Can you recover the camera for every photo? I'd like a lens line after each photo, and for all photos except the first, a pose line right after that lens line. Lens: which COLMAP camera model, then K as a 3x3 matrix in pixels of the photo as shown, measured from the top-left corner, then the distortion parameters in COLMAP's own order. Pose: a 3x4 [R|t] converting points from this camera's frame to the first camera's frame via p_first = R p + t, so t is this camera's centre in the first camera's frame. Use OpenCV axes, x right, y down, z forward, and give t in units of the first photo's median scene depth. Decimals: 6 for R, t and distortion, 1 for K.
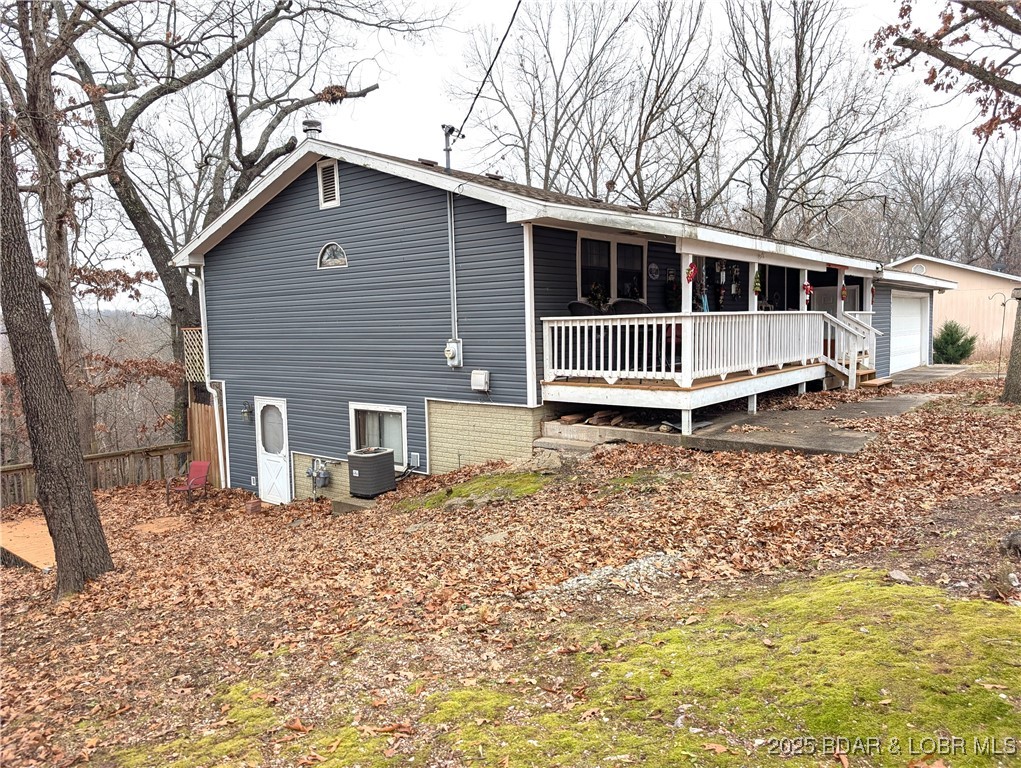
lens RADIAL K [[730.8, 0, 510.5], [0, 730.8, 384.0], [0, 0, 1]] dist [-0.002834, 0.000754]
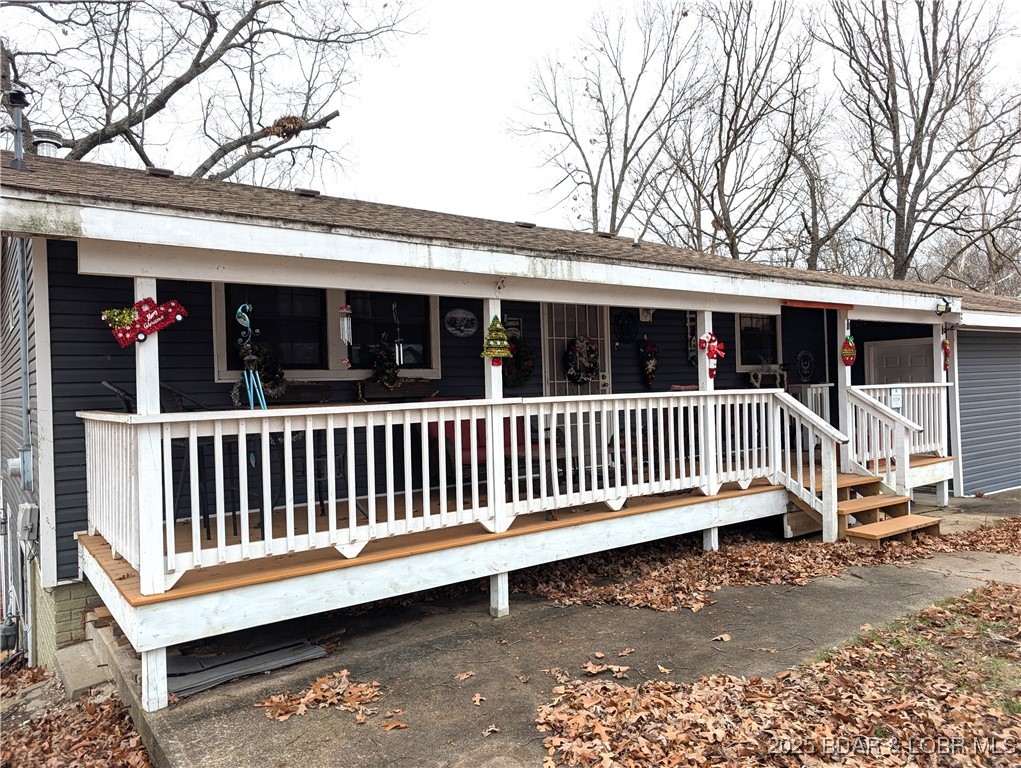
lens RADIAL K [[741.7, 0, 588.4], [0, 741.7, 407.1], [0, 0, 1]] dist [0.043604, 0.000630]
pose [[0.978500, -0.017005, -0.205544, 0.379397], [0.004182, 0.998026, -0.062659, -0.049198], [0.206203, 0.060453, 0.976640, 0.412432]]
